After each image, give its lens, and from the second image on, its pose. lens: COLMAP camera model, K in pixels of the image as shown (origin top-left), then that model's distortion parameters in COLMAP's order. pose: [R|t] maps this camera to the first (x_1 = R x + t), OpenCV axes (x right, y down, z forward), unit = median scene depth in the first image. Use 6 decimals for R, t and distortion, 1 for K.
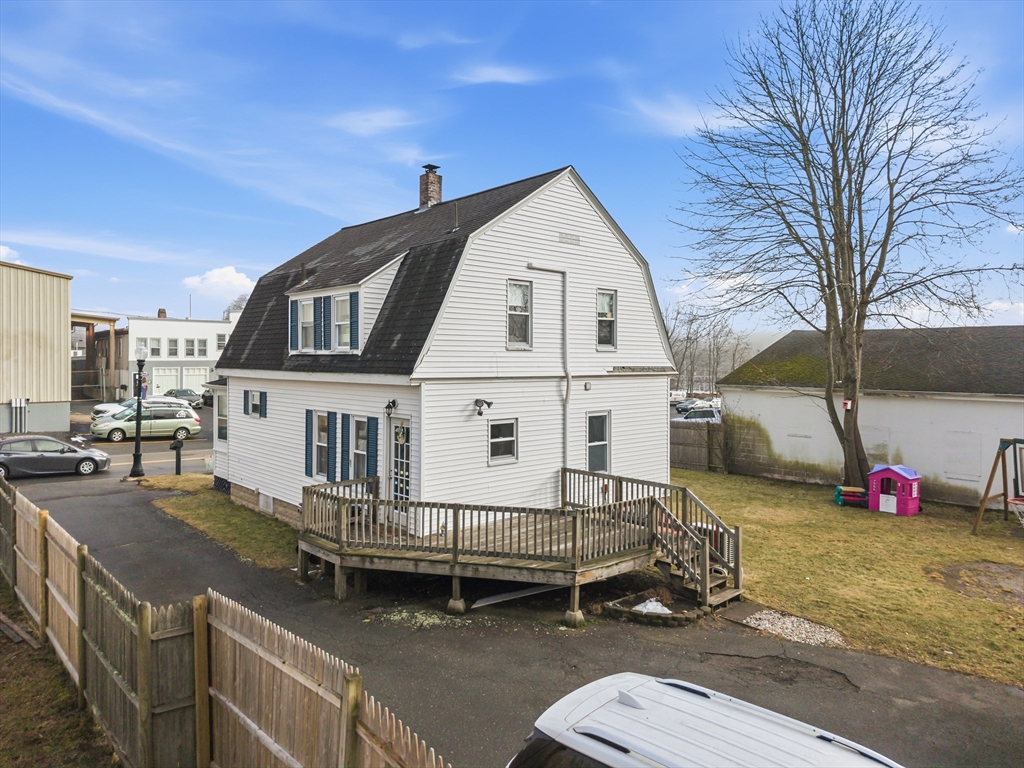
lens RADIAL K [[689.7, 0, 516.7], [0, 689.7, 371.4], [0, 0, 1]] dist [0.041826, -0.004116]
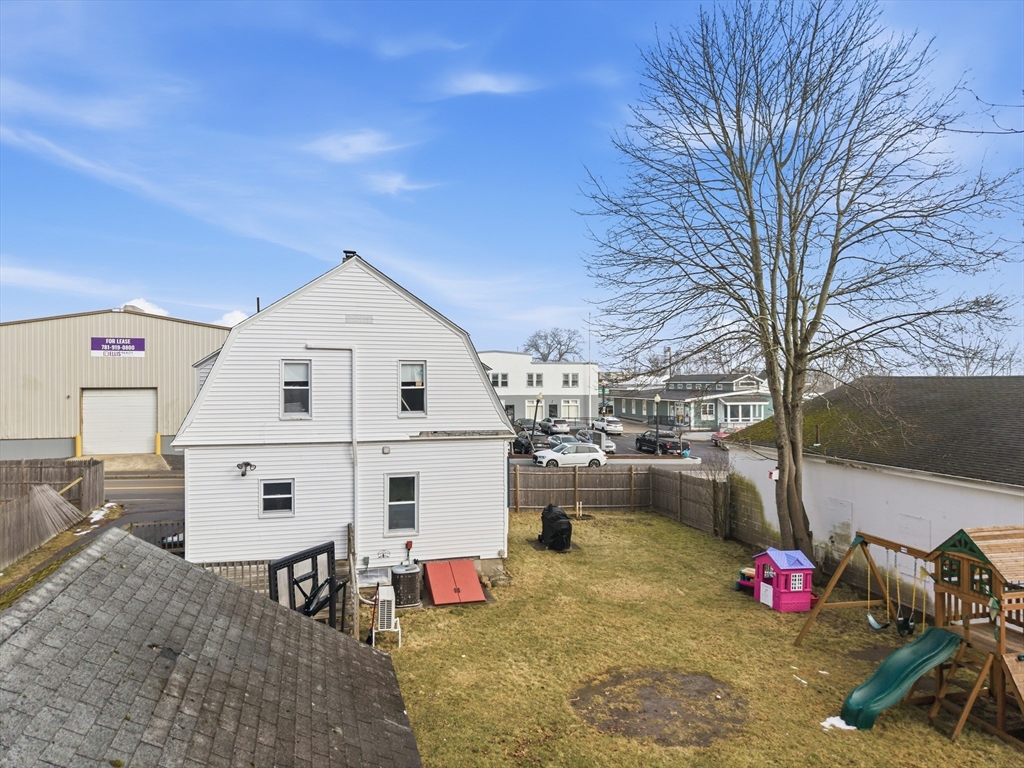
lens RADIAL K [[689.7, 0, 516.7], [0, 689.7, 371.4], [0, 0, 1]] dist [0.041826, -0.004116]
pose [[0.891312, -0.012181, -0.453228, 0.843608], [-0.002584, 0.999486, -0.031944, -0.073779], [0.453384, 0.029644, 0.890822, 0.119401]]
